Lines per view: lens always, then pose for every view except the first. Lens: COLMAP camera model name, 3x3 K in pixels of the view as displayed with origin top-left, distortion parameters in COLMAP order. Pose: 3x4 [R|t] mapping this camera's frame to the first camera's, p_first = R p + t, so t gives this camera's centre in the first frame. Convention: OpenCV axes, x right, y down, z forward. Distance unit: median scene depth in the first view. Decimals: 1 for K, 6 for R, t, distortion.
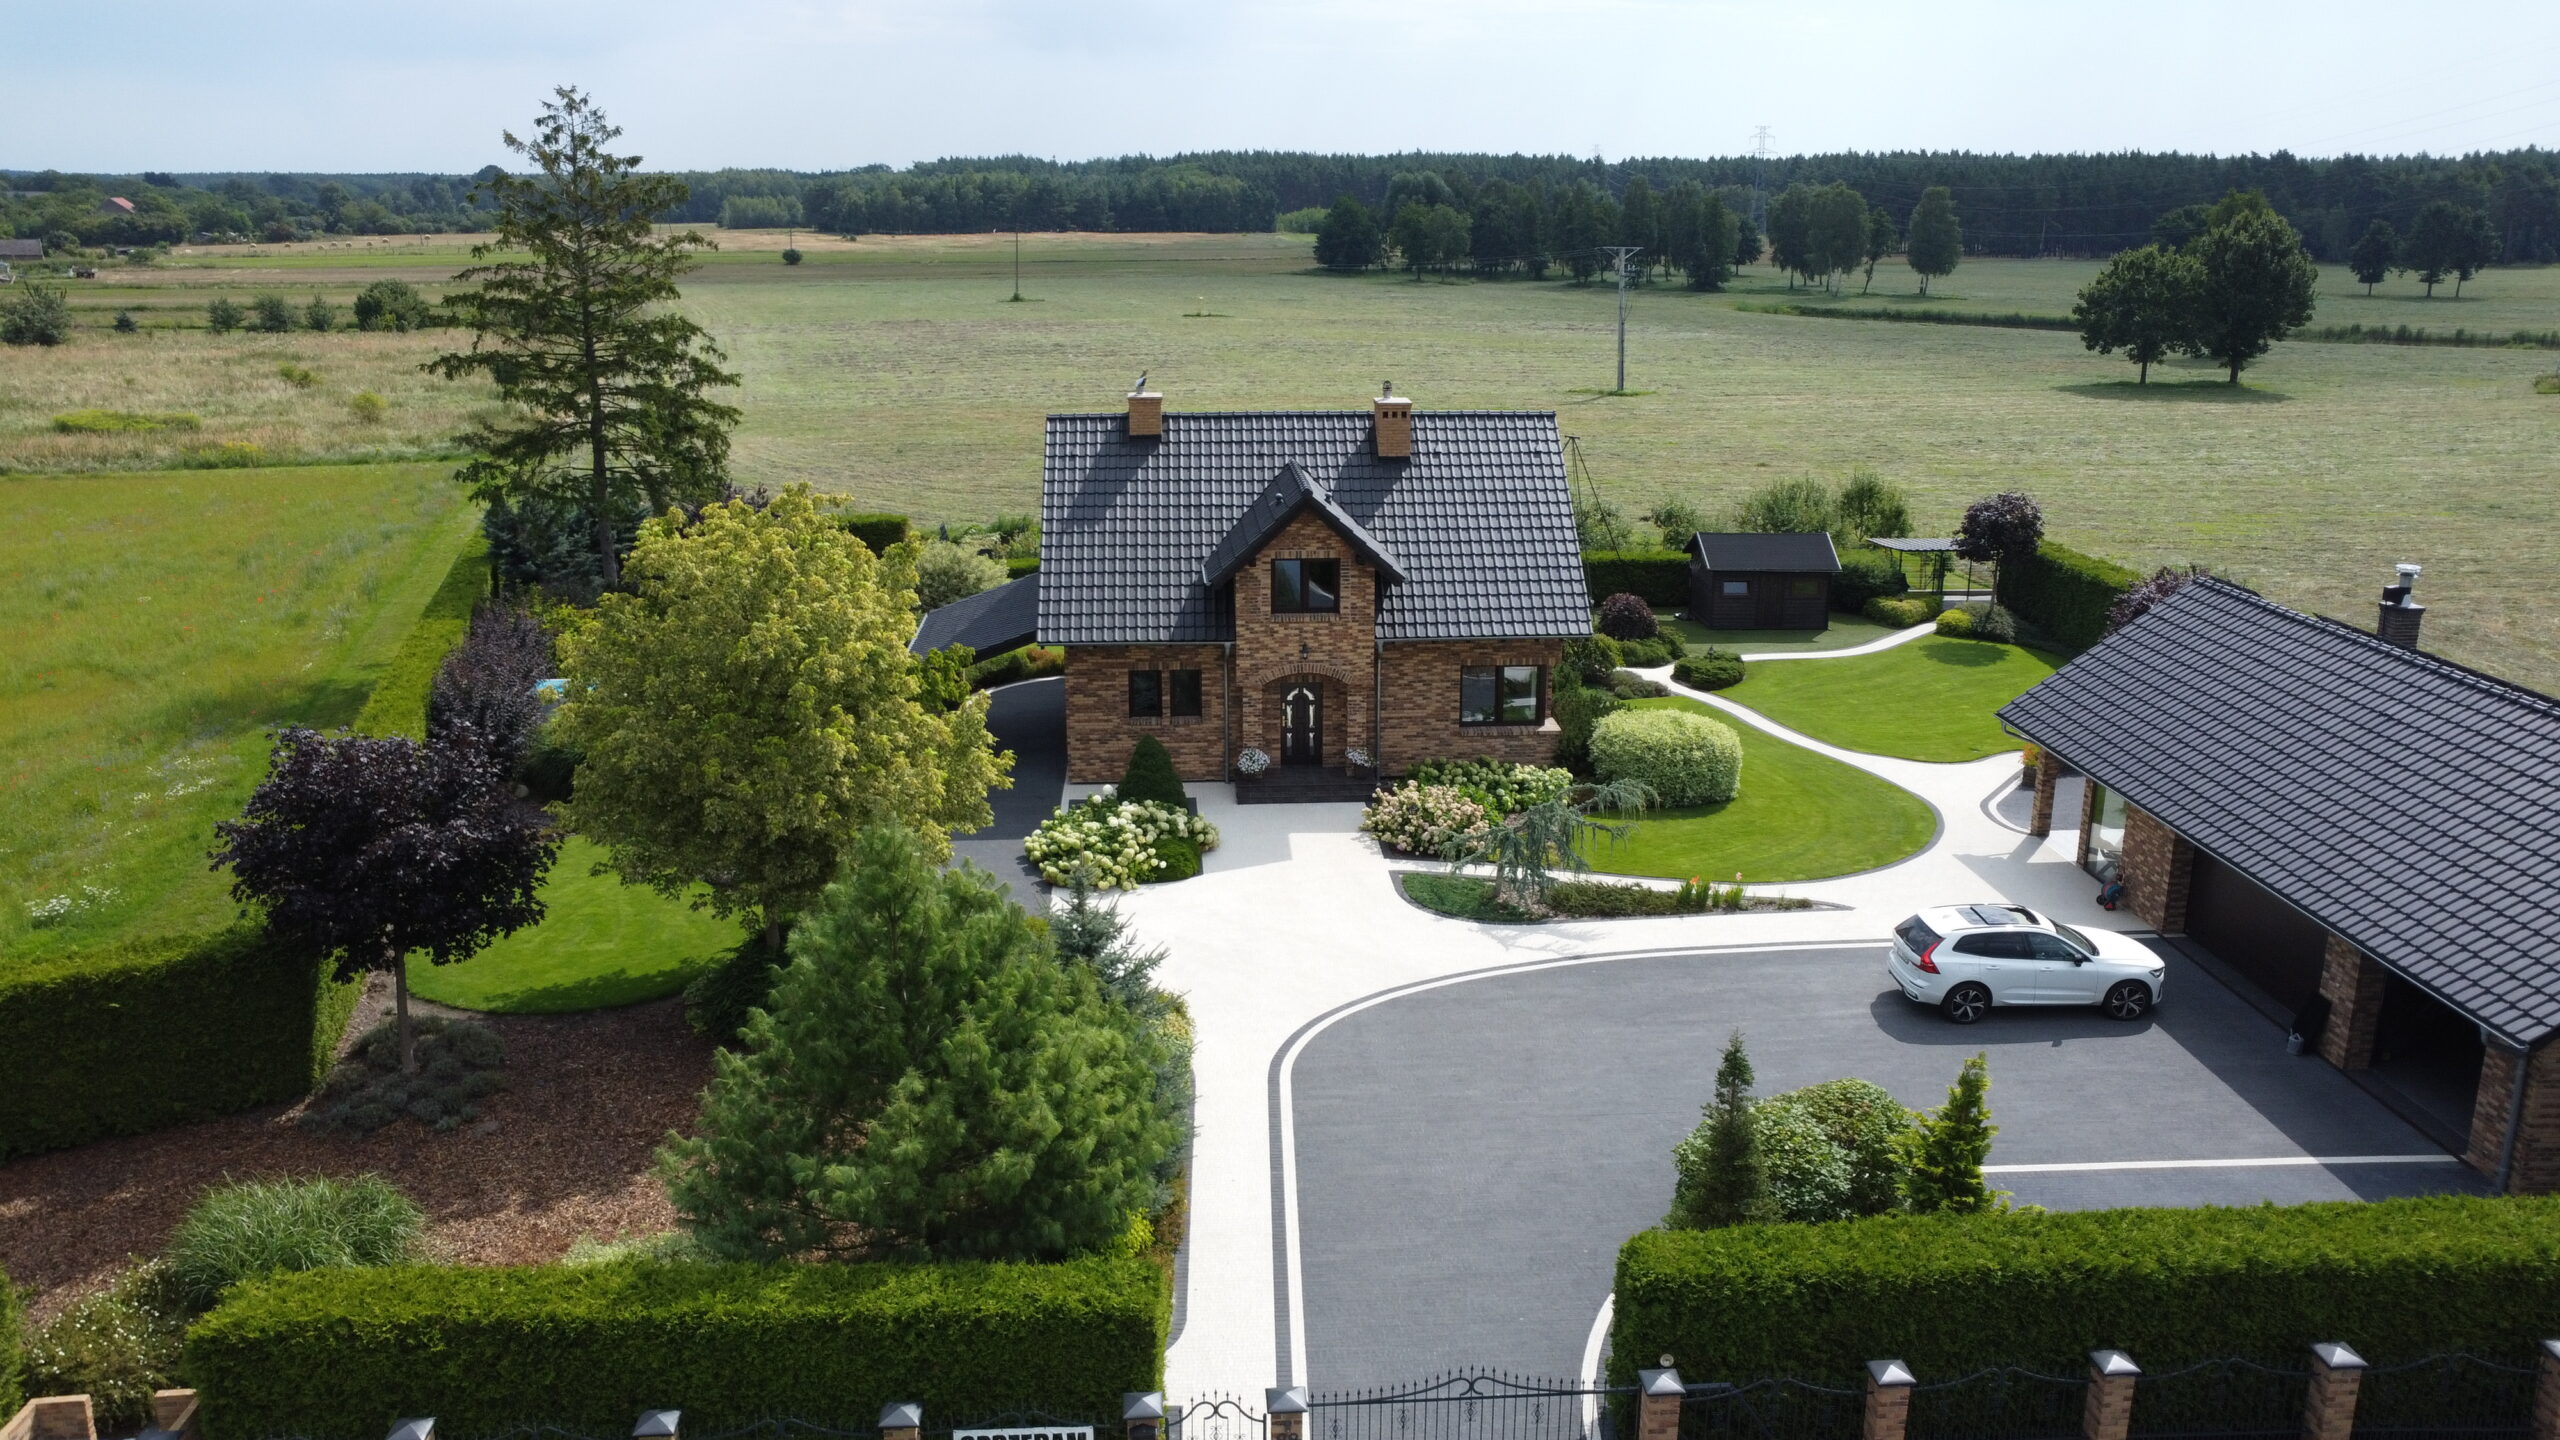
lens RADIAL K [[1953.3, 0, 1246.4], [0, 1953.3, 721.1], [0, 0, 1]] dist [-0.117687, 0.184180]
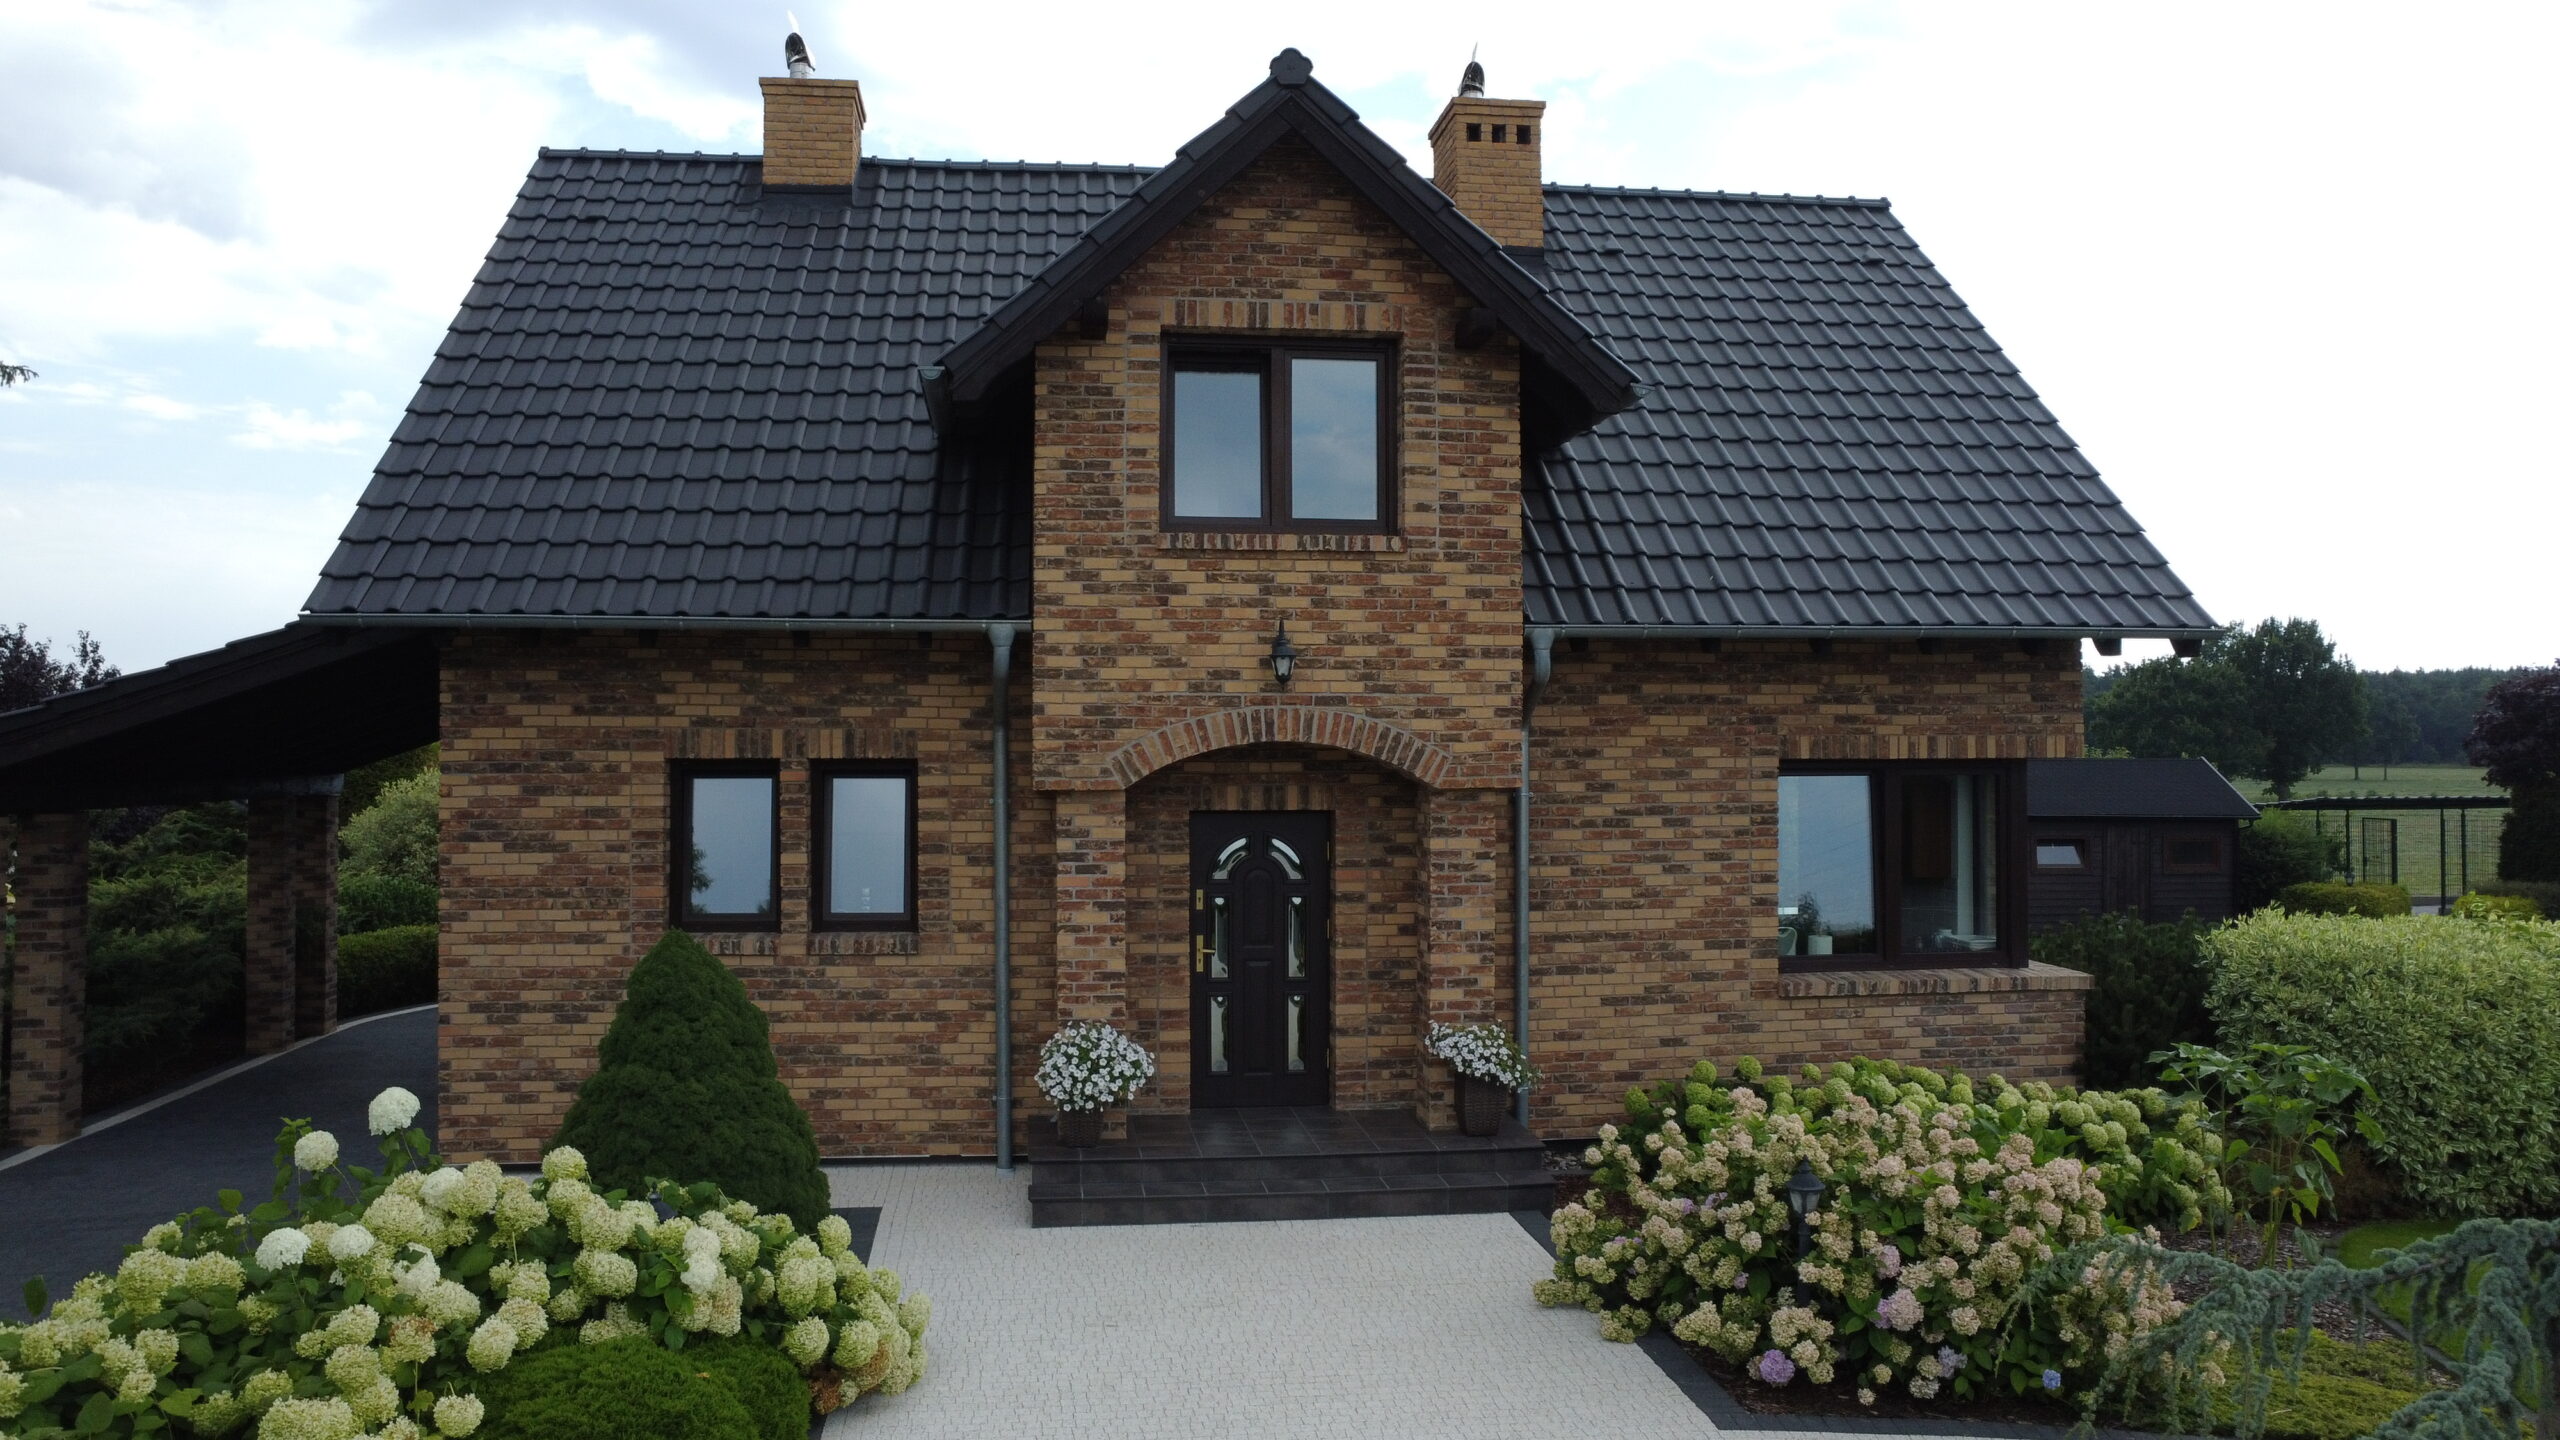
lens RADIAL K [[1948.8, 0, 1287.8], [0, 1948.8, 717.2], [0, 0, 1]] dist [-0.177331, 0.278965]
pose [[0.996506, 0.006535, 0.083266, 0.007677], [0.017291, 0.959196, -0.282214, 0.049693], [-0.081713, 0.282668, 0.955731, 0.720492]]
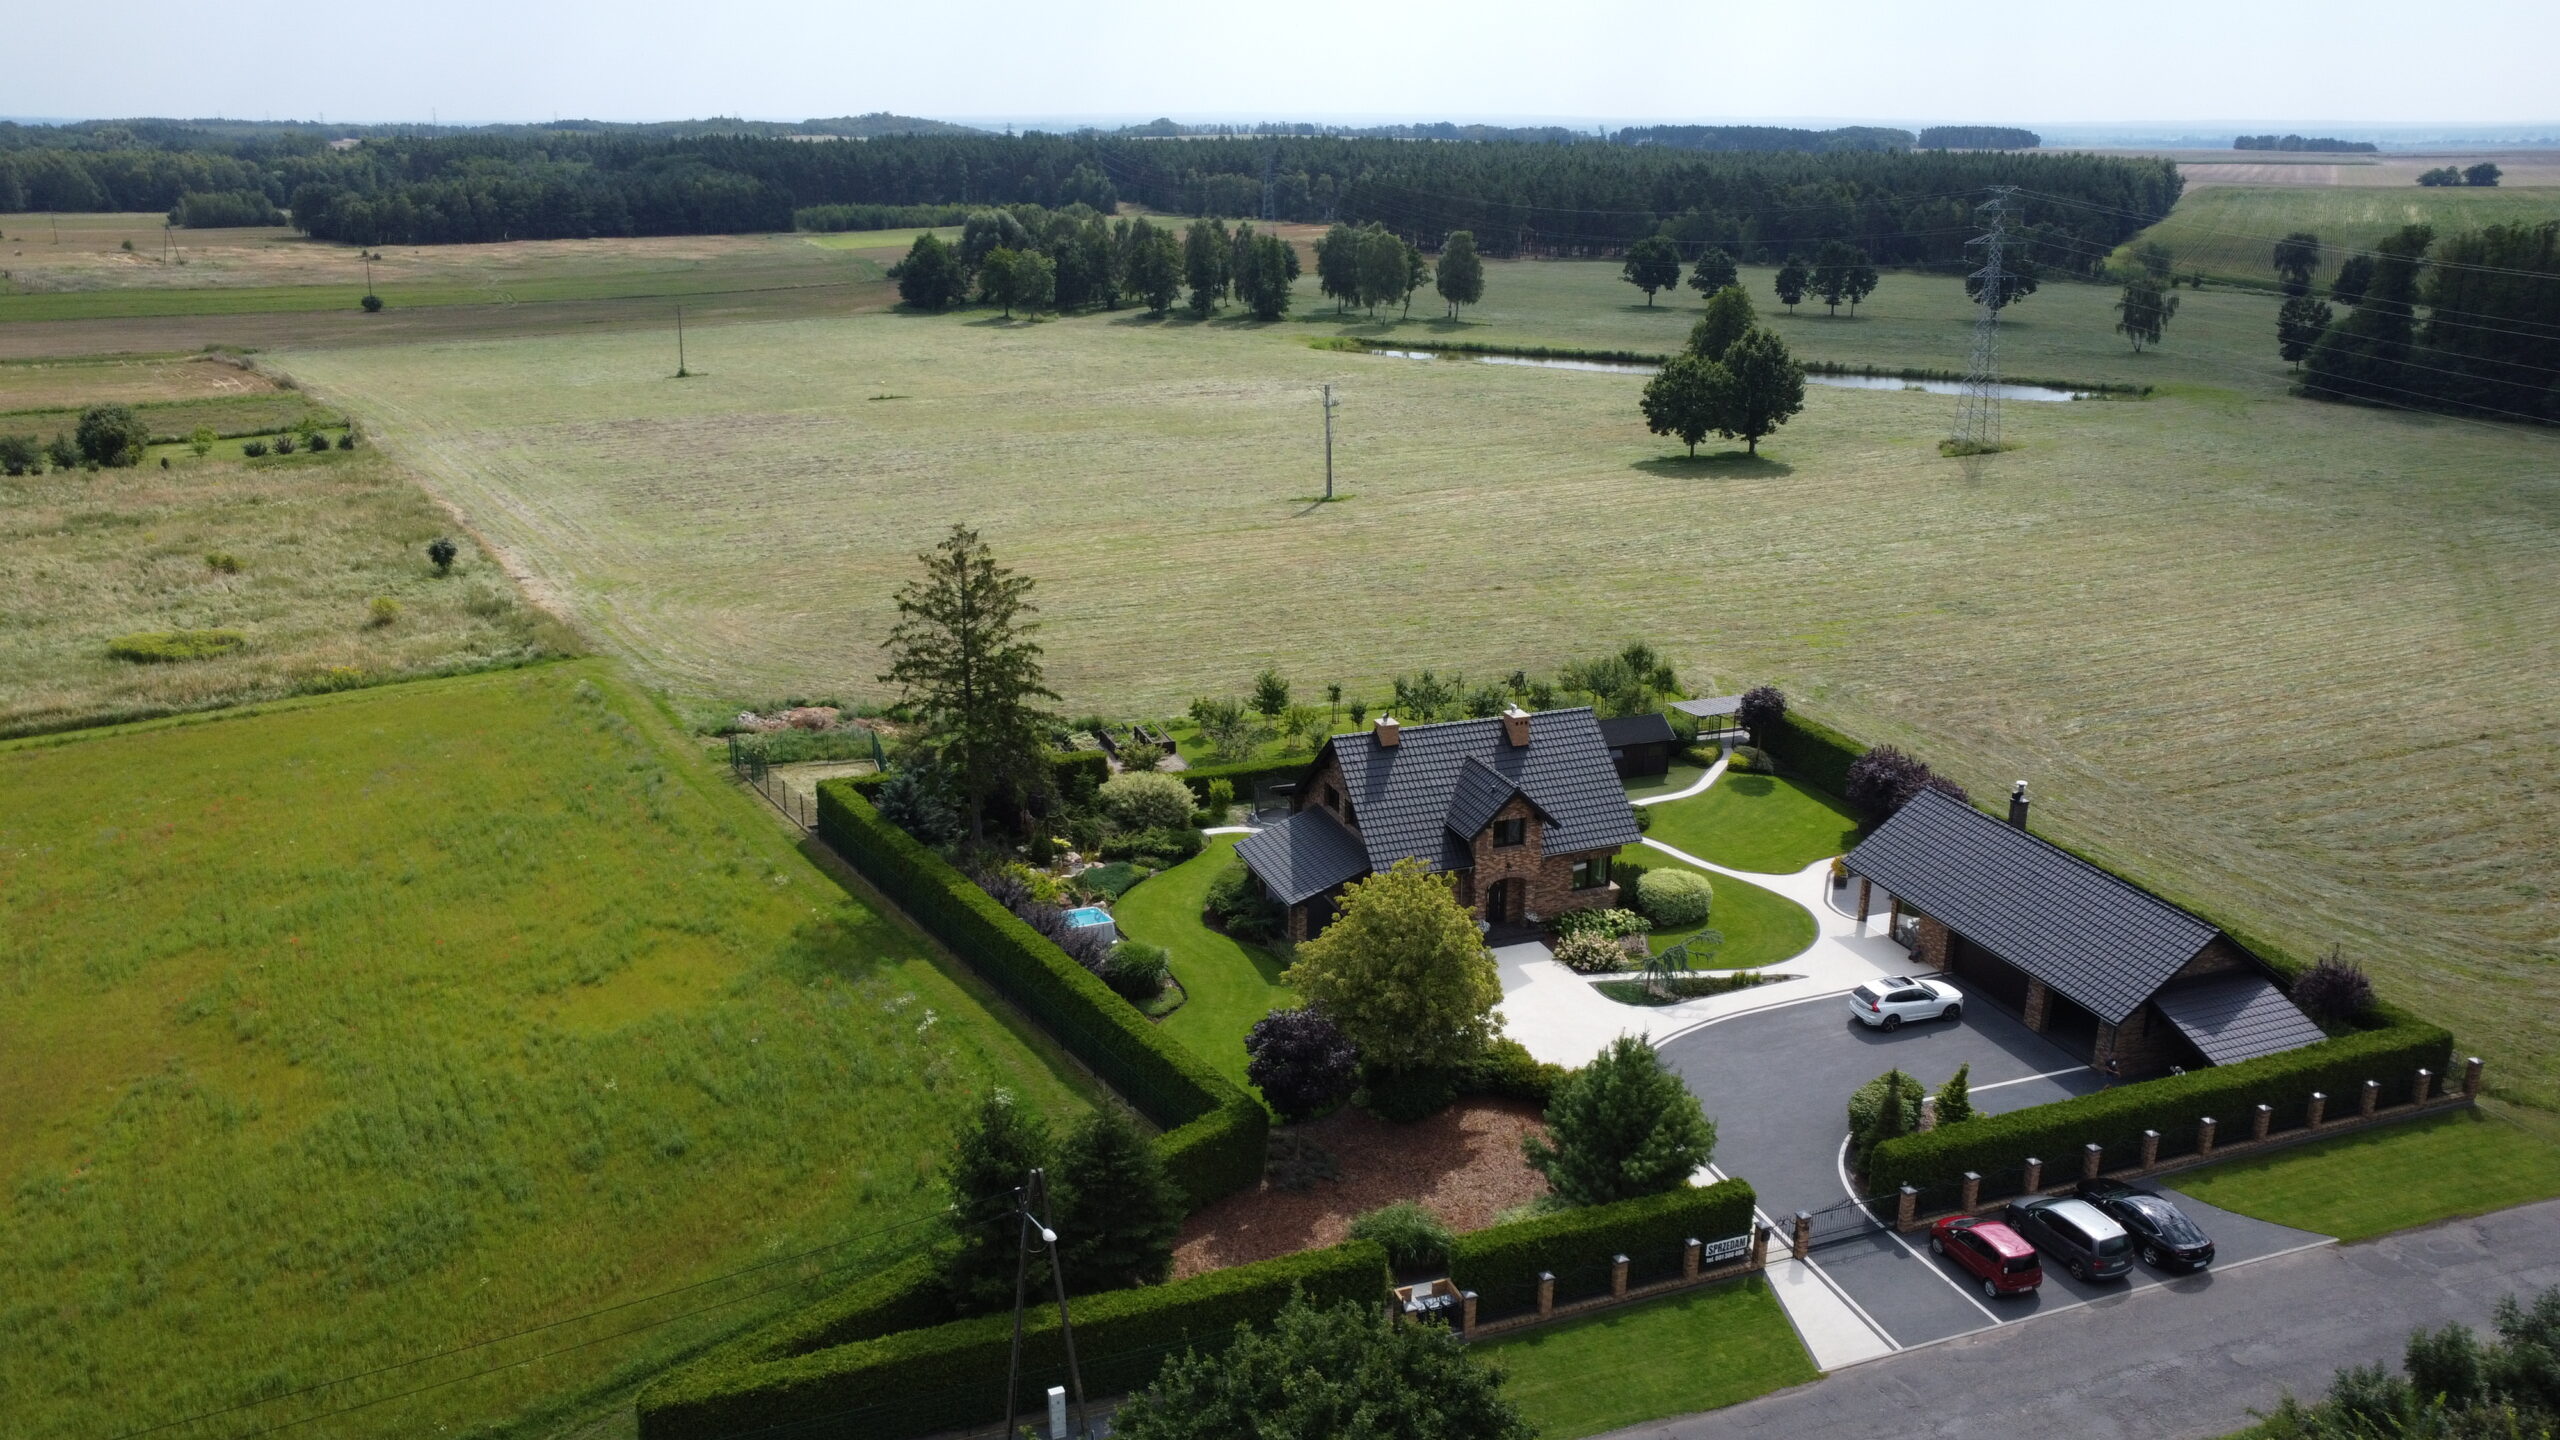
lens RADIAL K [[1948.8, 0, 1287.8], [0, 1948.8, 717.2], [0, 0, 1]] dist [-0.177331, 0.278965]
pose [[0.956485, -0.084904, 0.279157, -0.665962], [0.077039, 0.996263, 0.039045, -0.261891], [-0.281429, -0.015840, 0.959451, -0.709627]]
